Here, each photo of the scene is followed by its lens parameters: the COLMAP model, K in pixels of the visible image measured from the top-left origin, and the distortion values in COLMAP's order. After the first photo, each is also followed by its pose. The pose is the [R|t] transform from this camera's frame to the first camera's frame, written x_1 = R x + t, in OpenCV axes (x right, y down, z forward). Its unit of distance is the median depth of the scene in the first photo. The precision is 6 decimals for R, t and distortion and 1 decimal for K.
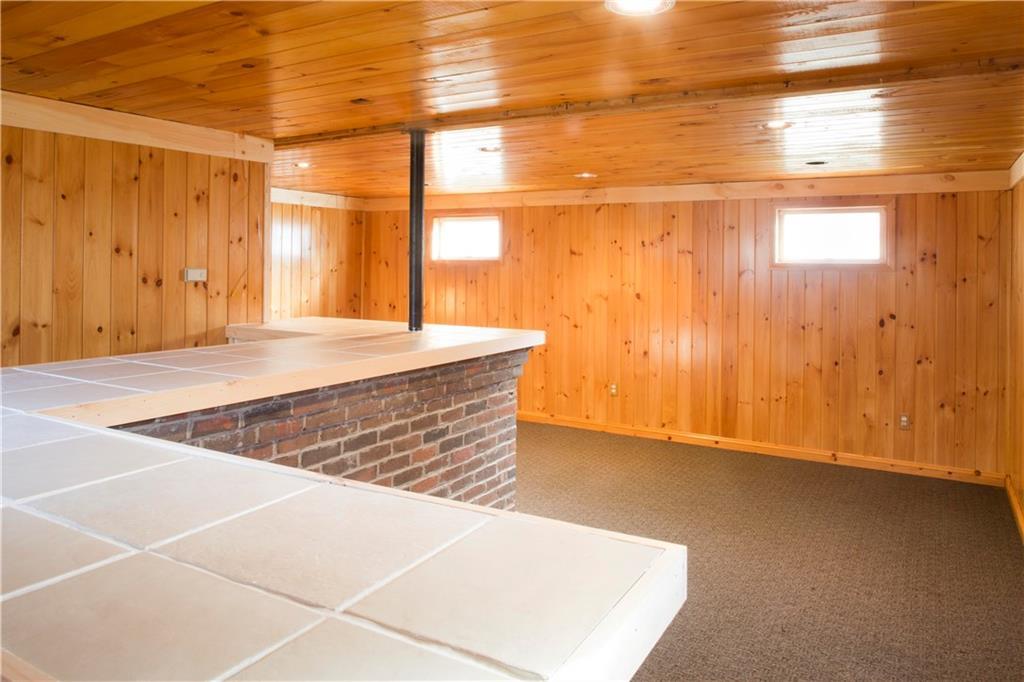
lens RADIAL K [[701.5, 0, 512.0], [0, 701.5, 341.0], [0, 0, 1]] dist [-0.000368, -0.000054]
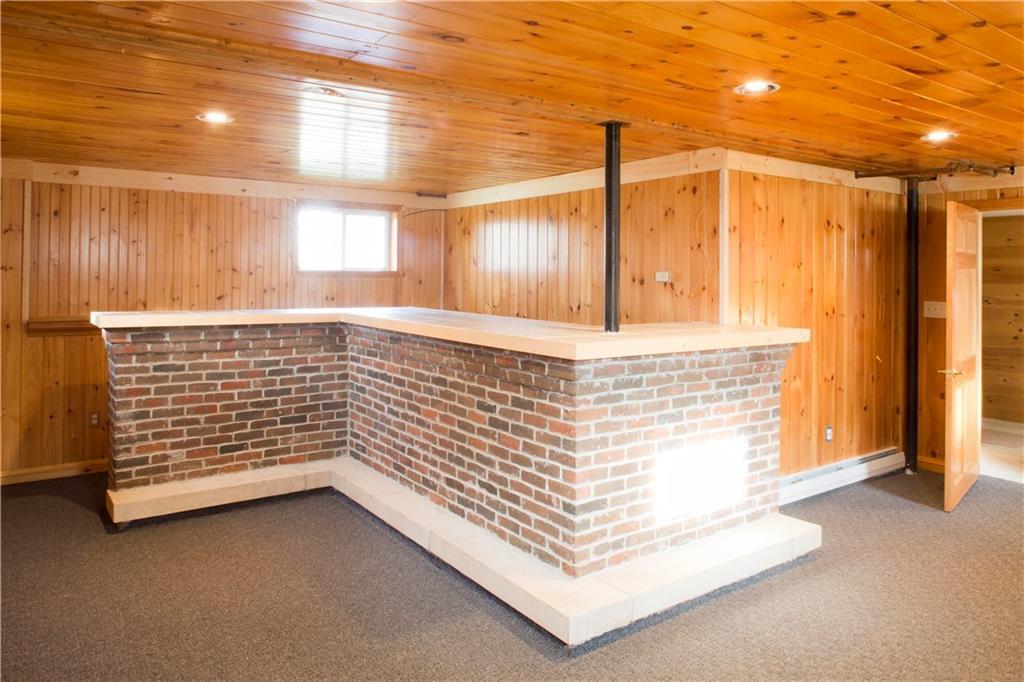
lens RADIAL K [[701.5, 0, 512.0], [0, 701.5, 341.0], [0, 0, 1]] dist [-0.000368, -0.000054]
pose [[-0.401787, 0.069275, -0.913109, 0.828498], [-0.114660, 0.985481, 0.125219, -0.111500], [0.908527, 0.155008, -0.388010, 1.312238]]
